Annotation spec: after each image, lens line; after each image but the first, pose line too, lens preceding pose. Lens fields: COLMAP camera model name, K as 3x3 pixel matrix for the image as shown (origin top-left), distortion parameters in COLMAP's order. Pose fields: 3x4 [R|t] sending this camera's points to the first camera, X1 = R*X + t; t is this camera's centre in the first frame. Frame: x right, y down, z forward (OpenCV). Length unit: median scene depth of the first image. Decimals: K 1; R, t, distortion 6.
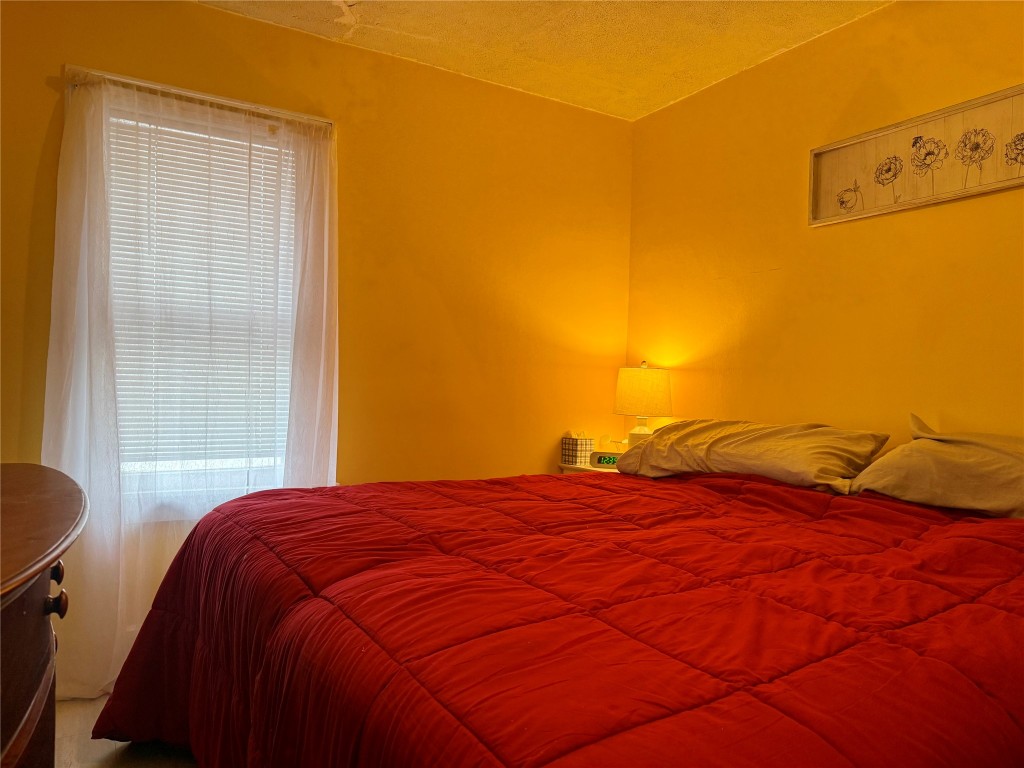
lens RADIAL K [[718.4, 0, 515.2], [0, 718.4, 386.2], [0, 0, 1]] dist [0.044958, -0.054391]
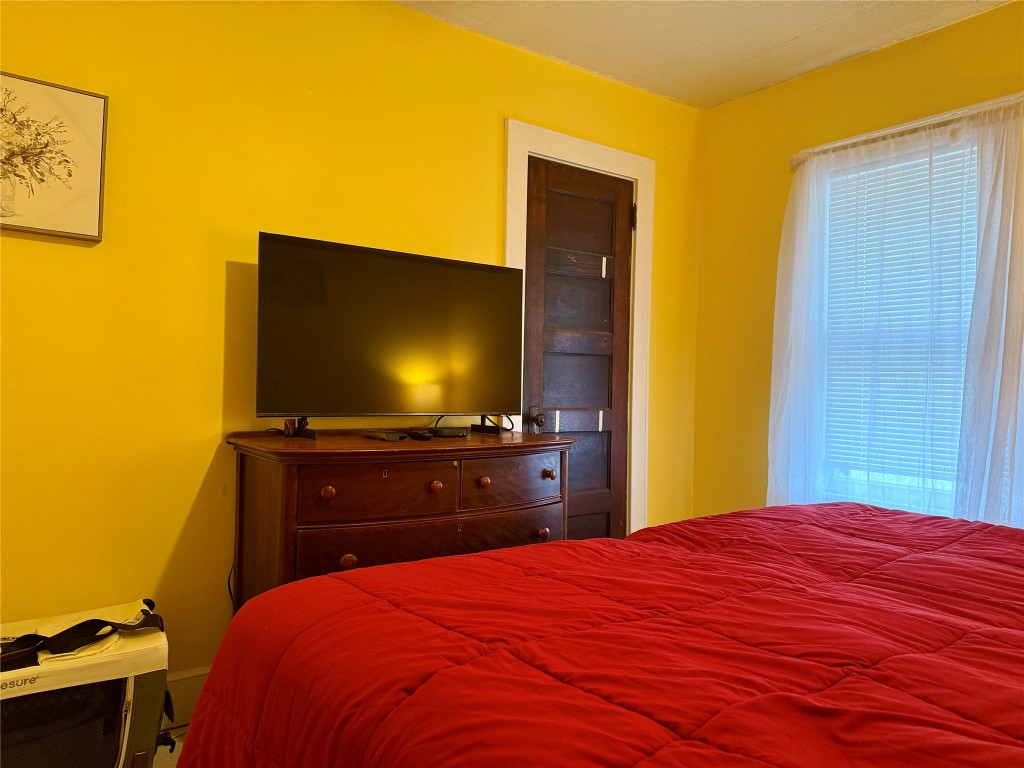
lens RADIAL K [[718.4, 0, 514.5], [0, 718.4, 383.9], [0, 0, 1]] dist [0.044958, -0.054391]
pose [[0.099839, -0.017811, -0.994844, 0.562341], [-0.027370, 0.999412, -0.020640, 0.008007], [0.994627, 0.029290, 0.099293, 0.357572]]
